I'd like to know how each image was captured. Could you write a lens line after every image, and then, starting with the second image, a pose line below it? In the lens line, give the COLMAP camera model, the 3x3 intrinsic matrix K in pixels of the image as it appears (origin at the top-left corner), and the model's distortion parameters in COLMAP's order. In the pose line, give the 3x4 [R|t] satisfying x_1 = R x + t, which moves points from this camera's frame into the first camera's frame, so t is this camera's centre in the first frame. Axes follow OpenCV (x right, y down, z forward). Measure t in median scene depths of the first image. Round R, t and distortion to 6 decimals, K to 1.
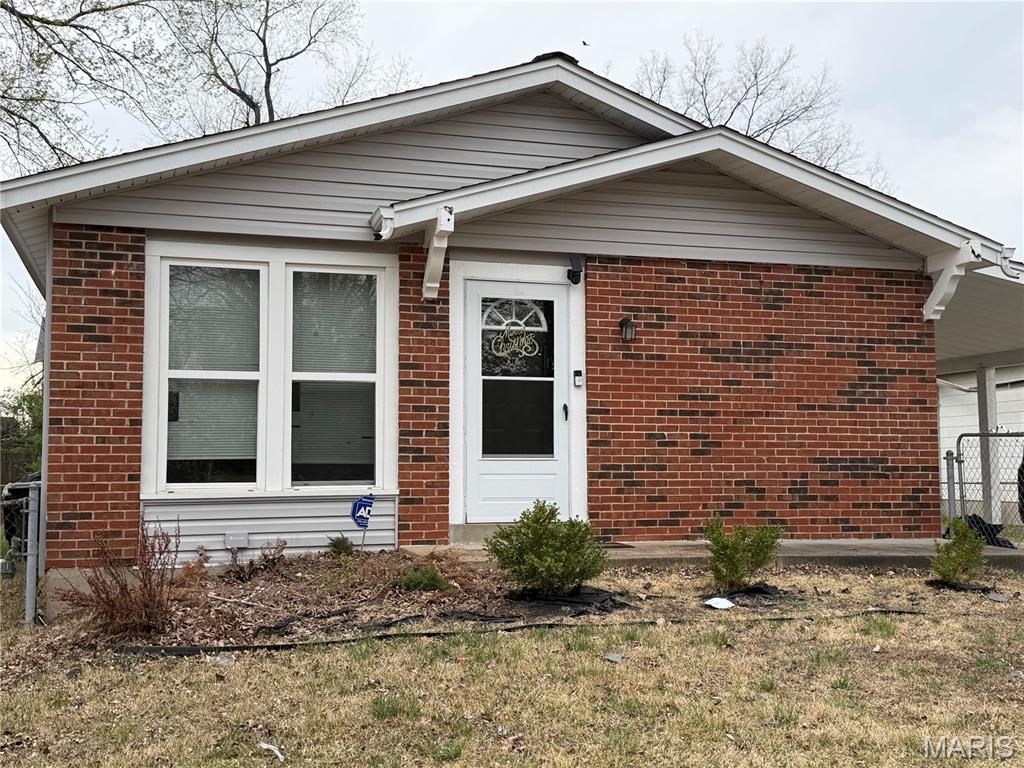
lens RADIAL K [[1154.7, 0, 512.0], [0, 1154.7, 384.0], [0, 0, 1]] dist [-0.002032, 0.463530]
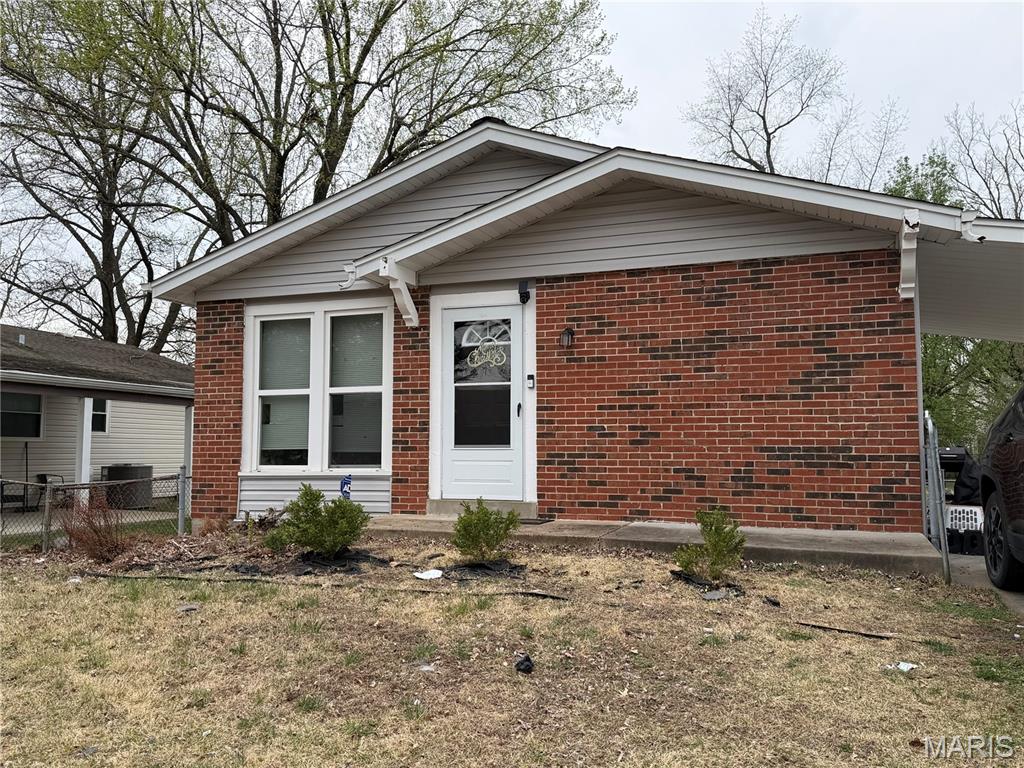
lens RADIAL K [[872.2, 0, 512.0], [0, 872.2, 384.0], [0, 0, 1]] dist [0.061436, -0.002844]
pose [[0.787998, -0.046379, -0.613928, 0.586162], [0.043601, 0.998859, -0.019495, 0.014366], [0.614132, -0.011406, 0.789121, 0.265284]]
